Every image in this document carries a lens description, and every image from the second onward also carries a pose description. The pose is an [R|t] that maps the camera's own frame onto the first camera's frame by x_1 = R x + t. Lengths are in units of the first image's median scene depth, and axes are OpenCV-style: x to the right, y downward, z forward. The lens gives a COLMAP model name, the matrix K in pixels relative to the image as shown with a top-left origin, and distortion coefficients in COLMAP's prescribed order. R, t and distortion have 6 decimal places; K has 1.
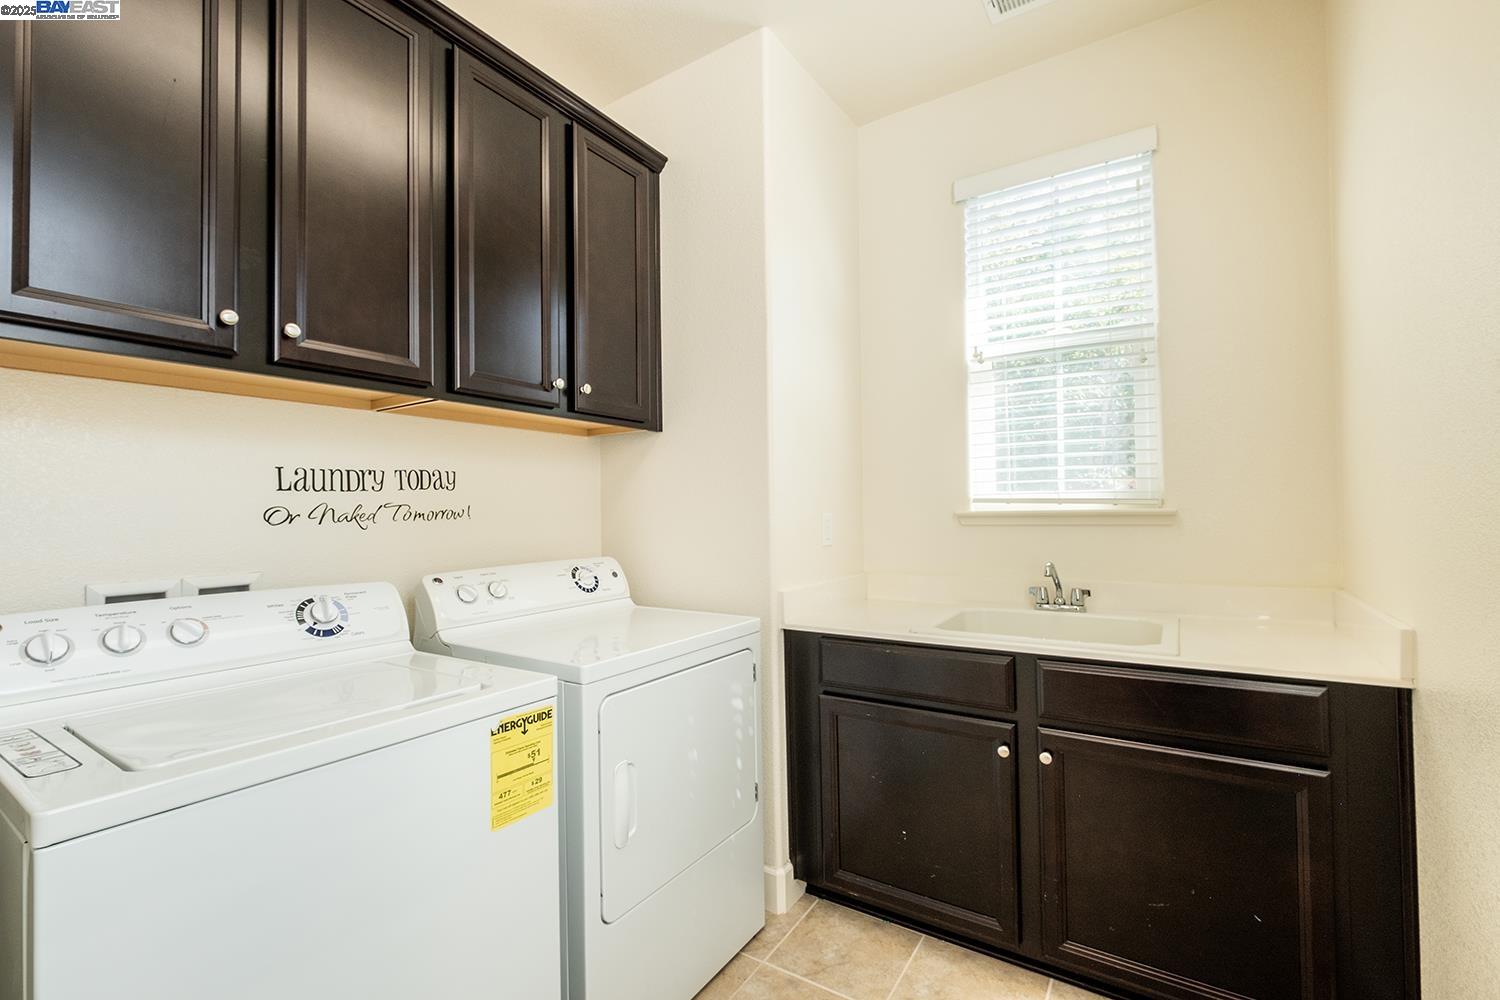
lens RADIAL K [[650.4, 0, 743.7], [0, 650.4, 501.8], [0, 0, 1]] dist [0.001463, -0.000133]
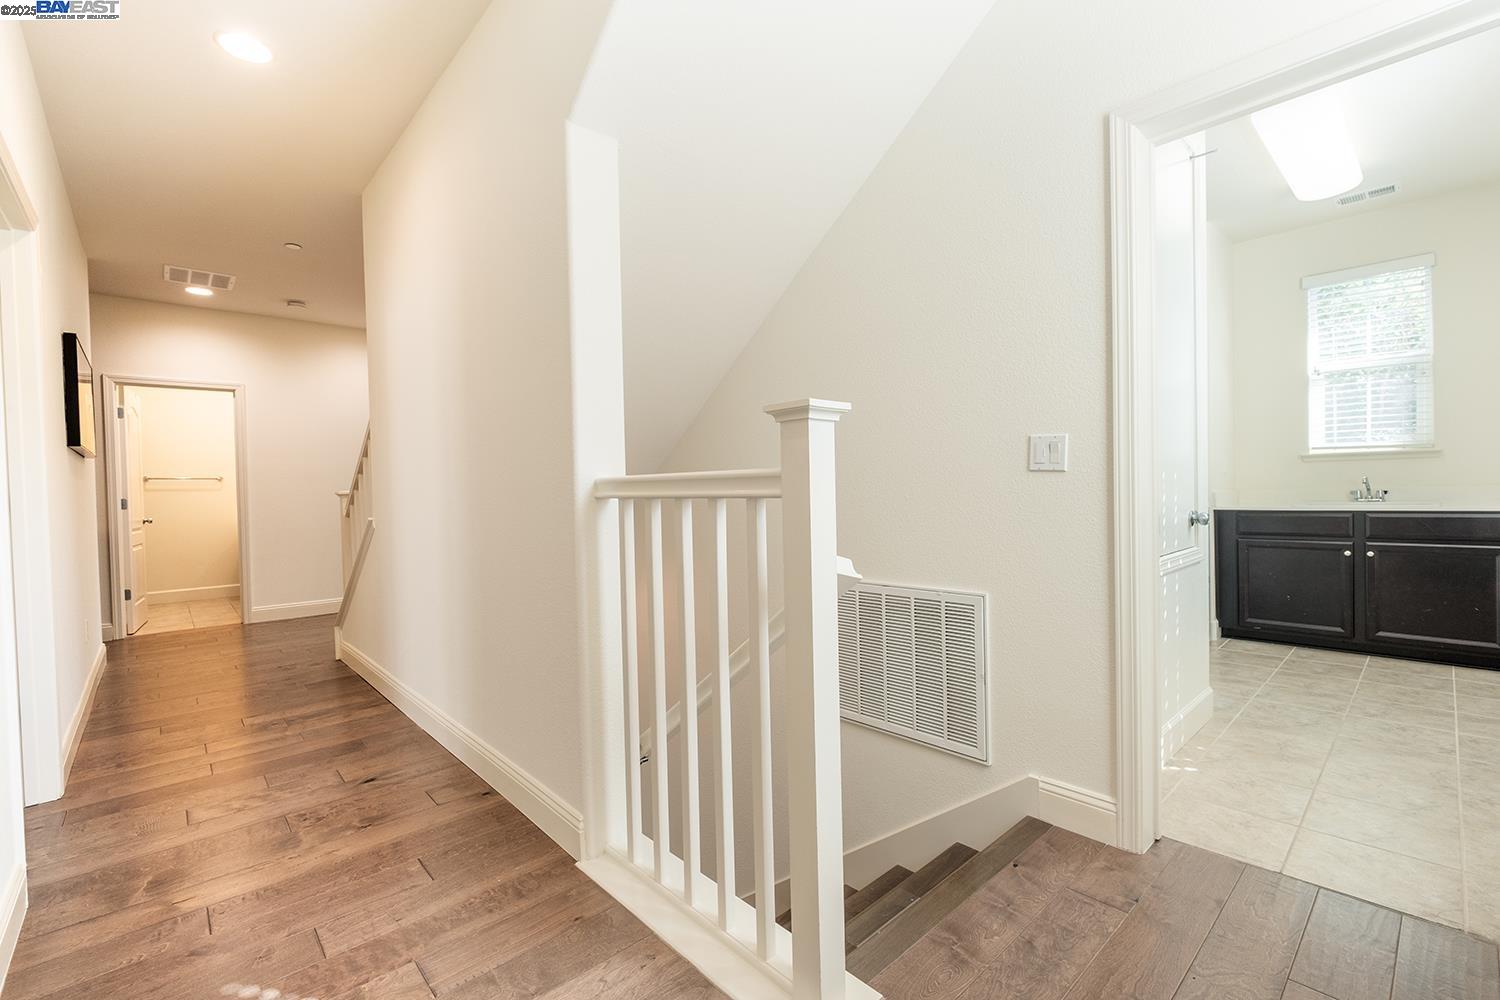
lens RADIAL K [[650.4, 0, 753.8], [0, 650.4, 498.5], [0, 0, 1]] dist [0.001463, -0.000133]
pose [[0.972501, -0.007154, -0.232790, -0.844472], [0.016624, 0.999111, 0.038747, 0.046664], [0.232306, -0.041551, 0.971755, -1.315312]]
